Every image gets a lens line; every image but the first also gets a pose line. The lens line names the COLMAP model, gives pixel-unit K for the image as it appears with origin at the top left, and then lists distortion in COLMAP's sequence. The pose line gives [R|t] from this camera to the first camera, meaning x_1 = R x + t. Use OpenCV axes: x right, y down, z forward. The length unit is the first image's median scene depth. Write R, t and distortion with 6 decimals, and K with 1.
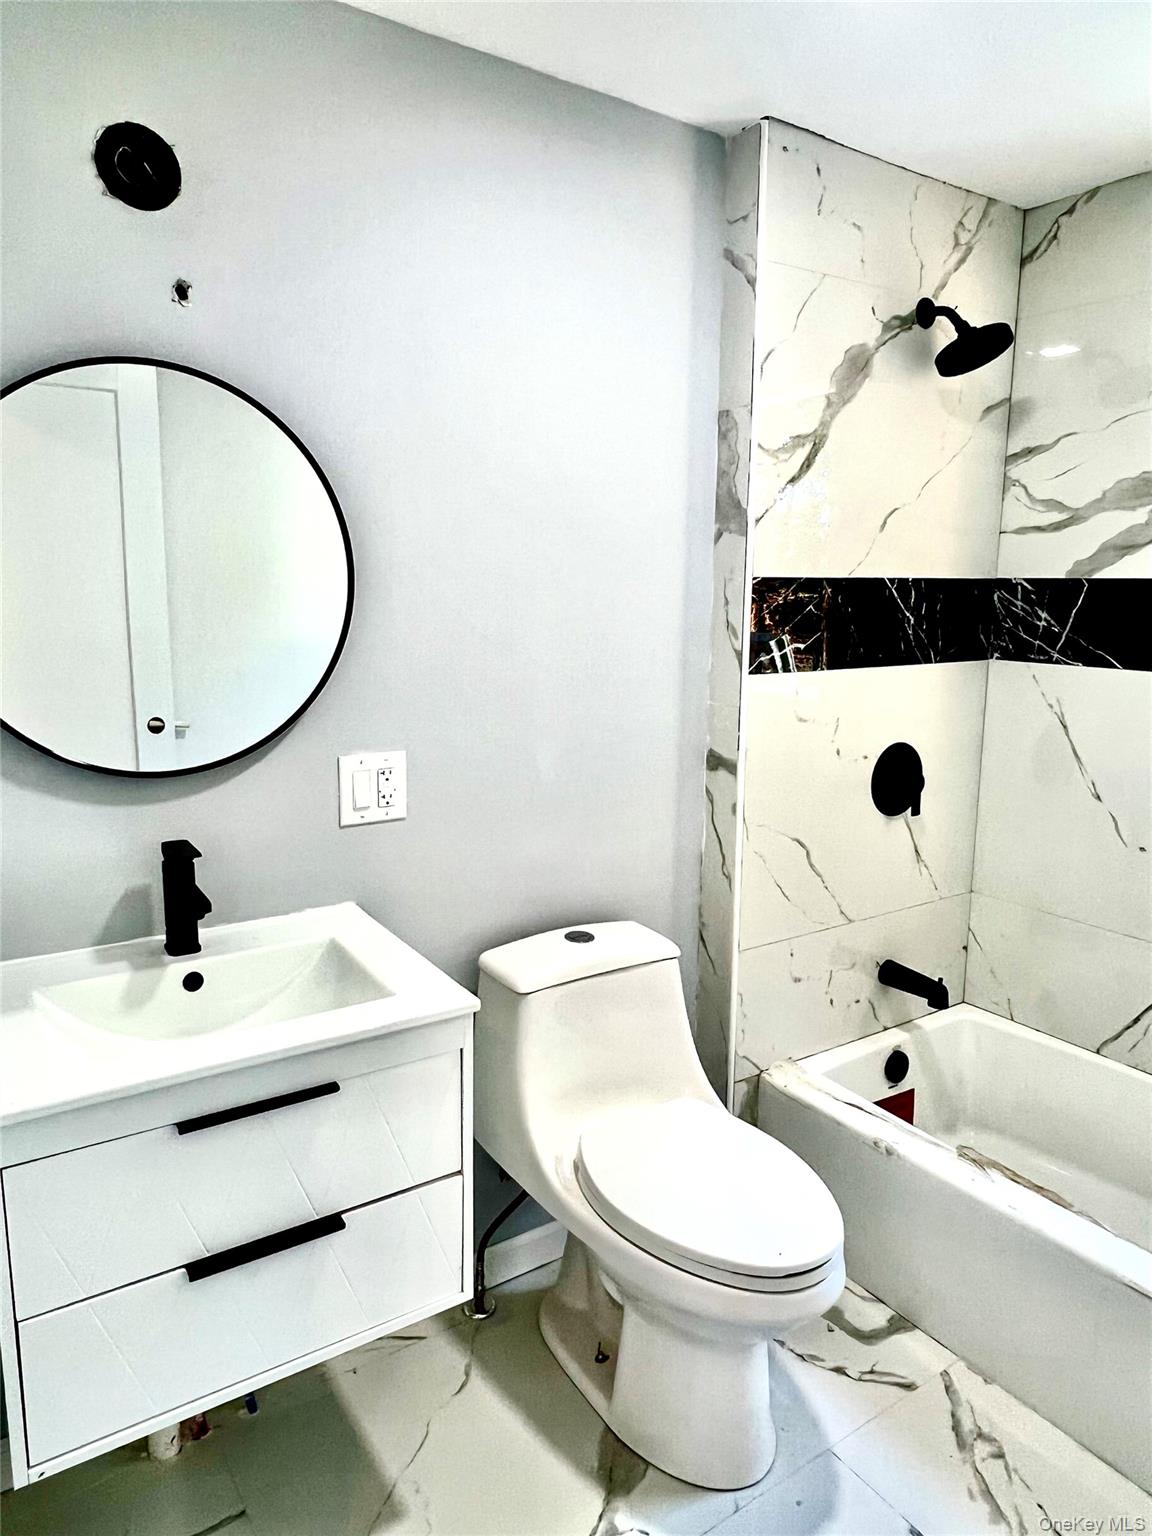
lens RADIAL K [[1012.1, 0, 576.0], [0, 1012.1, 768.0], [0, 0, 1]] dist [0.006557, -0.003585]
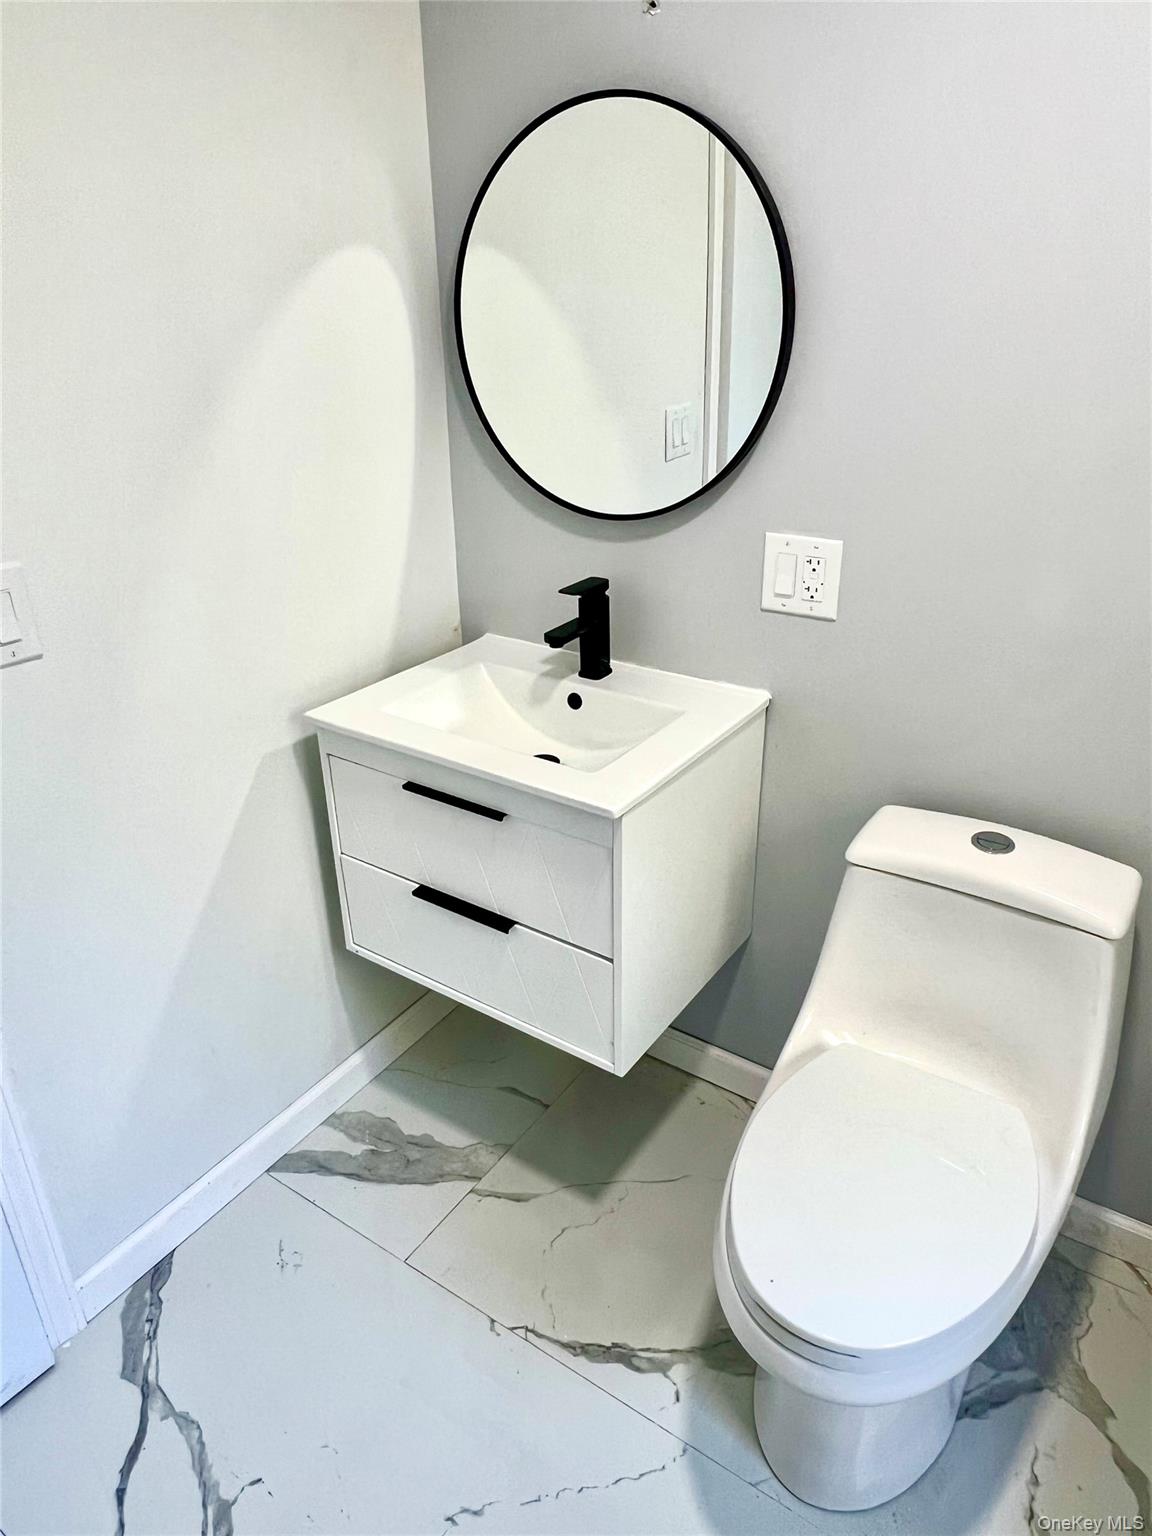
lens RADIAL K [[1012.1, 0, 576.0], [0, 1012.1, 768.0], [0, 0, 1]] dist [0.006557, -0.003585]
pose [[0.369813, 0.382788, -0.846588, 0.550144], [-0.146847, 0.923814, 0.353559, -0.111212], [0.917428, -0.006432, 0.397850, 0.472548]]
